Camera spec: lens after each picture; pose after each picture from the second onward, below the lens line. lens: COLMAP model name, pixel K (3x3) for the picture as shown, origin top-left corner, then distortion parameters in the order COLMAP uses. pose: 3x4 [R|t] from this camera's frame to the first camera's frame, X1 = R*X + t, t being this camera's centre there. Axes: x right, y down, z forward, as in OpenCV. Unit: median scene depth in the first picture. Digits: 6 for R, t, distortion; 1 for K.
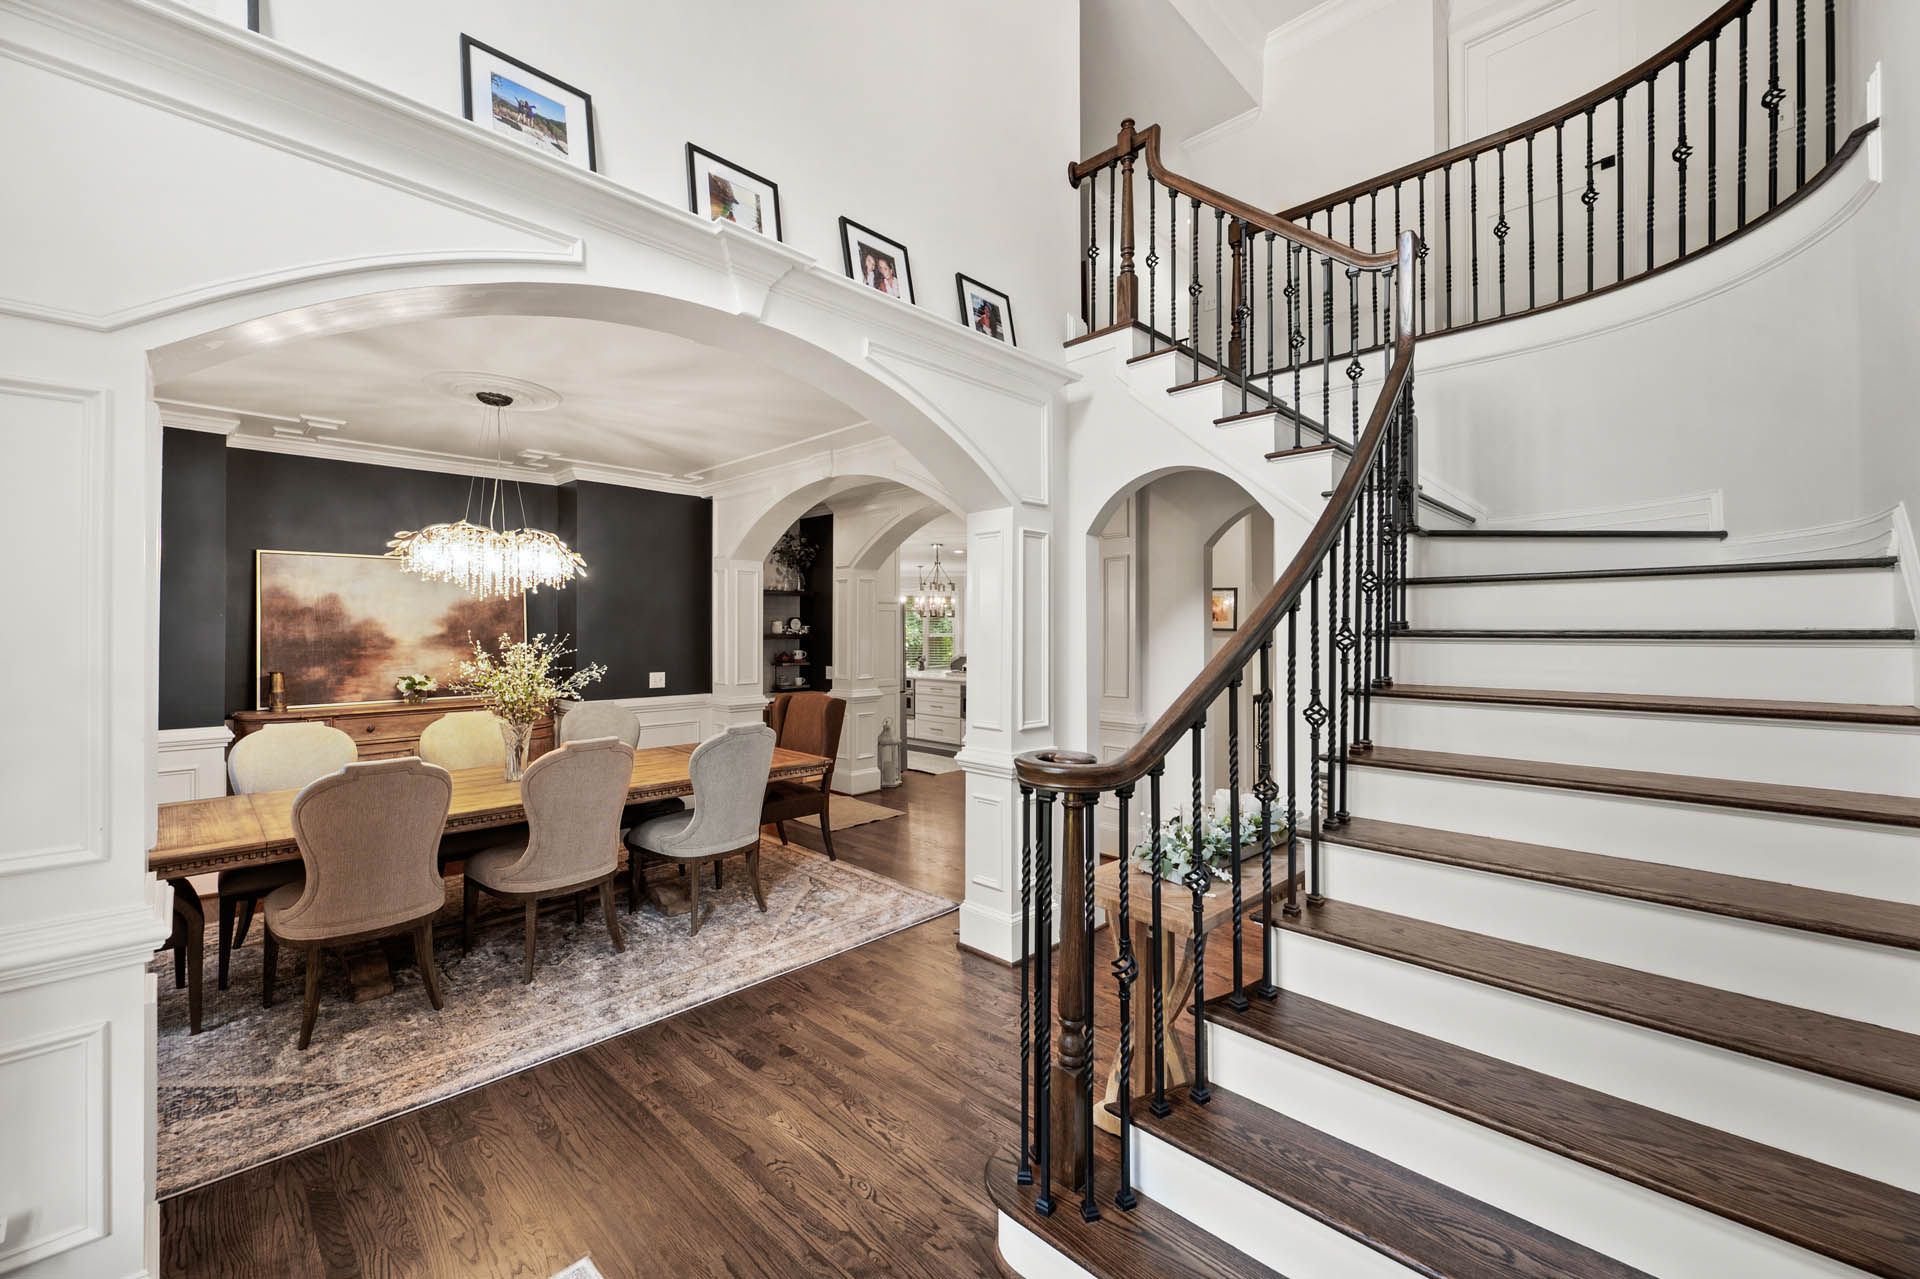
lens RADIAL K [[769.9, 0, 966.0], [0, 769.9, 625.8], [0, 0, 1]] dist [0.001722, -0.000021]
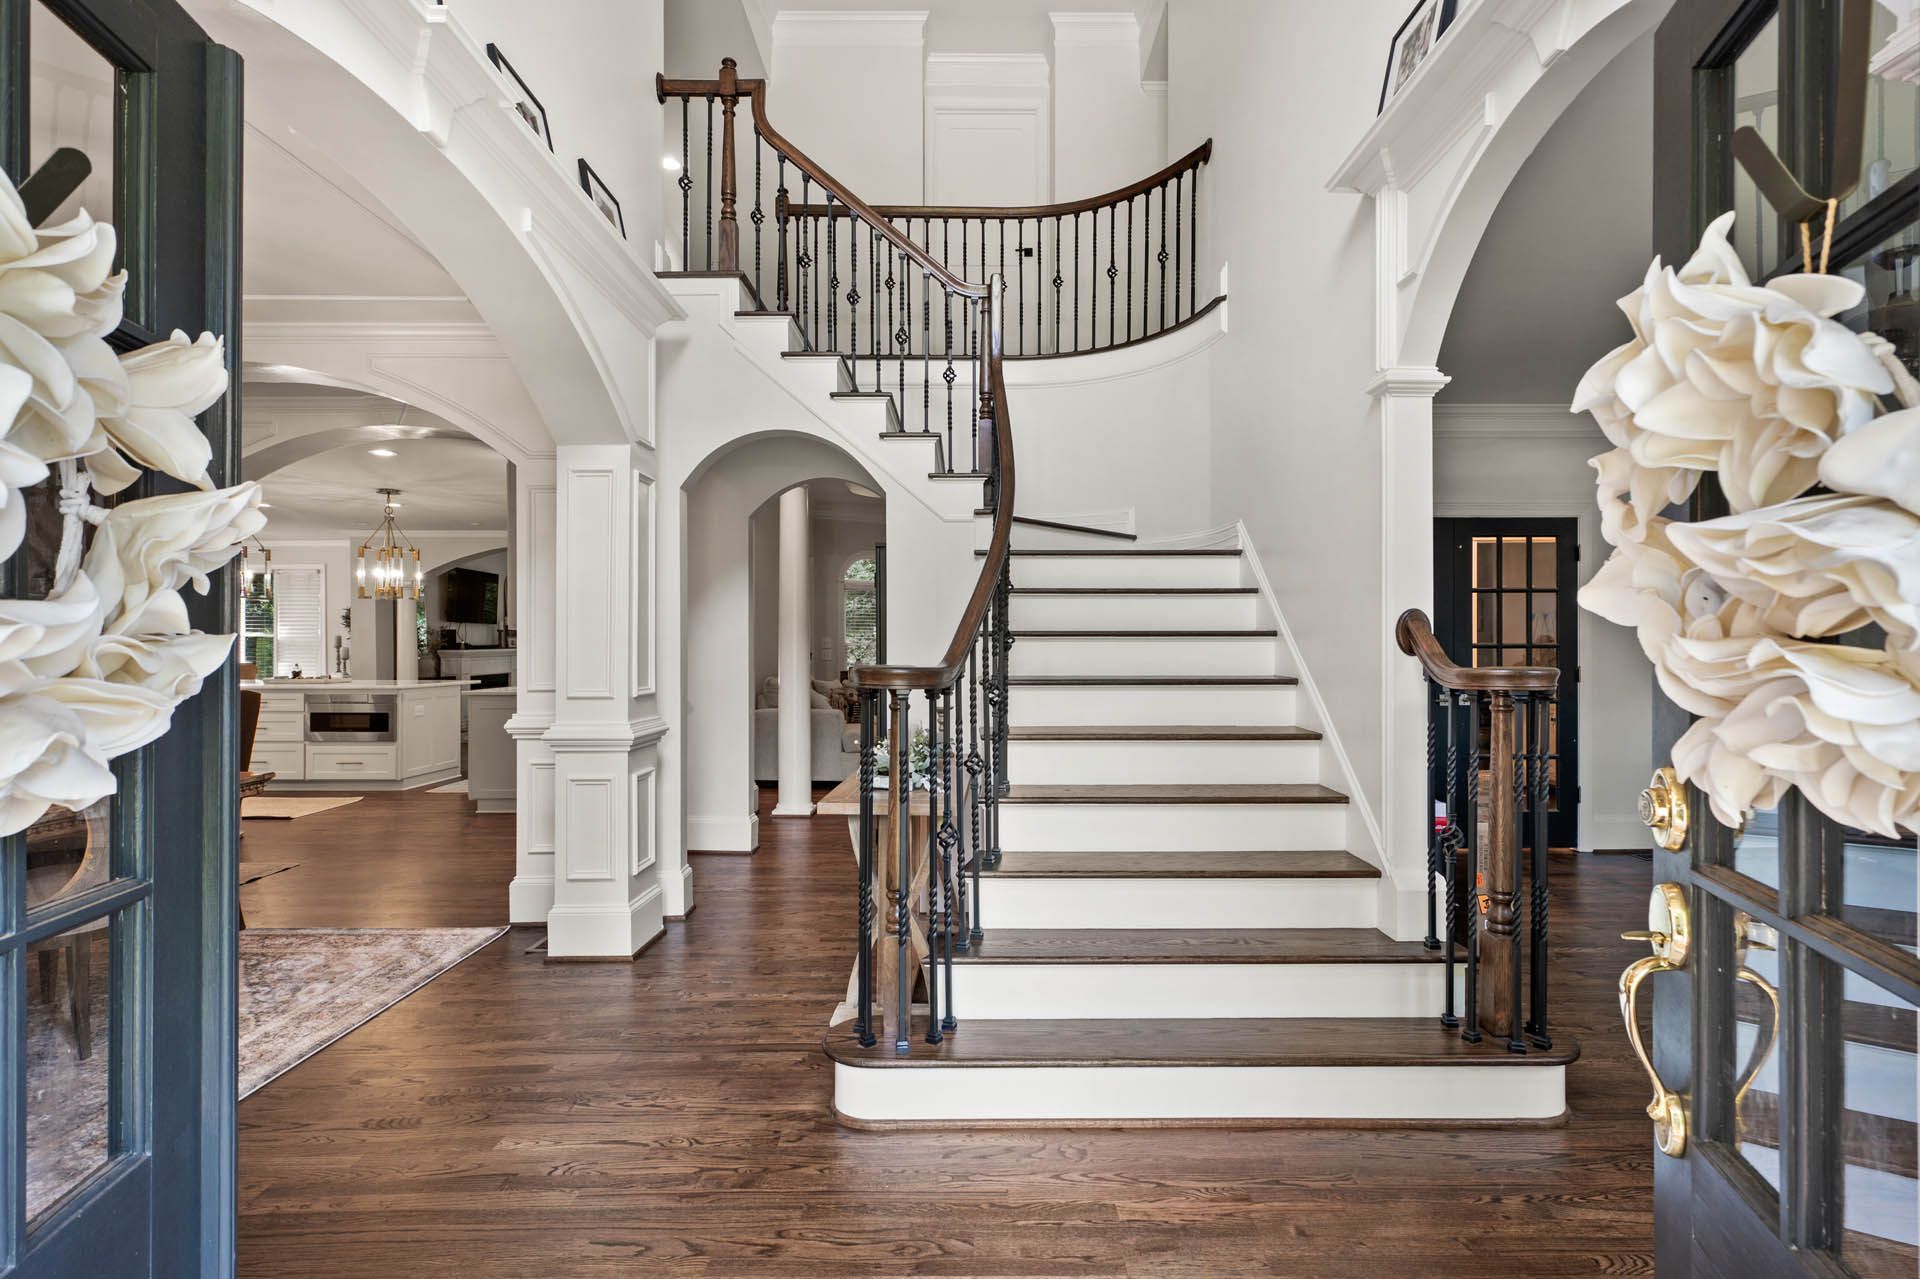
lens RADIAL K [[876.1, 0, 964.8], [0, 876.1, 652.5], [0, 0, 1]] dist [0.006265, 0.001125]
pose [[0.713187, -0.004503, 0.700959, -0.351221], [-0.004239, 0.999933, 0.010737, 0.068602], [-0.700961, -0.010629, 0.713120, 0.007718]]
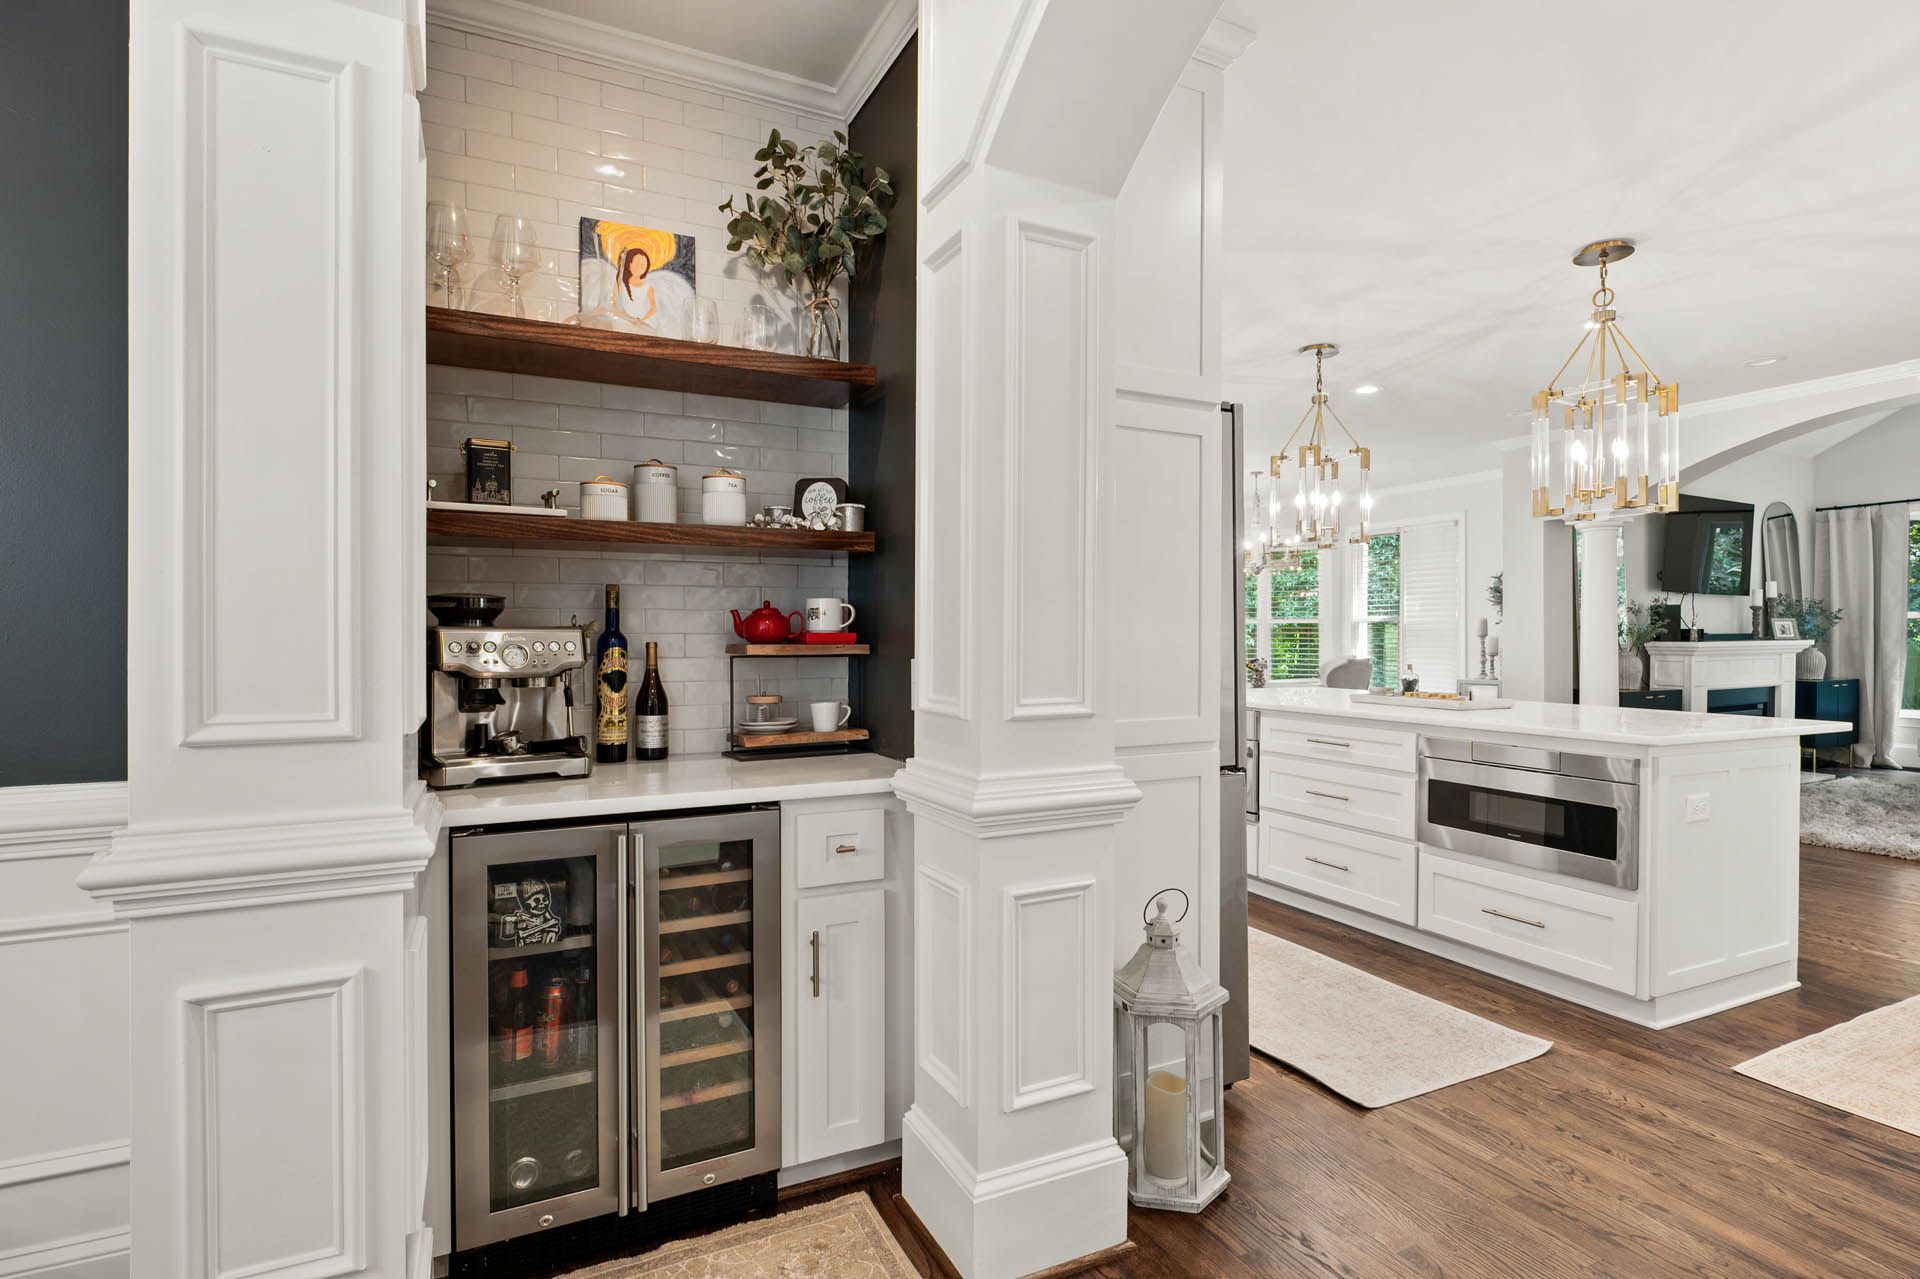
lens RADIAL K [[945.5, 0, 961.5], [0, 945.5, 641.6], [0, 0, 1]] dist [0.000836, 0.000061]
pose [[0.941645, 0.004908, -0.336573, -0.130432], [-0.002187, 0.999962, 0.008465, 0.089657], [0.336602, -0.007235, 0.941619, 1.449711]]
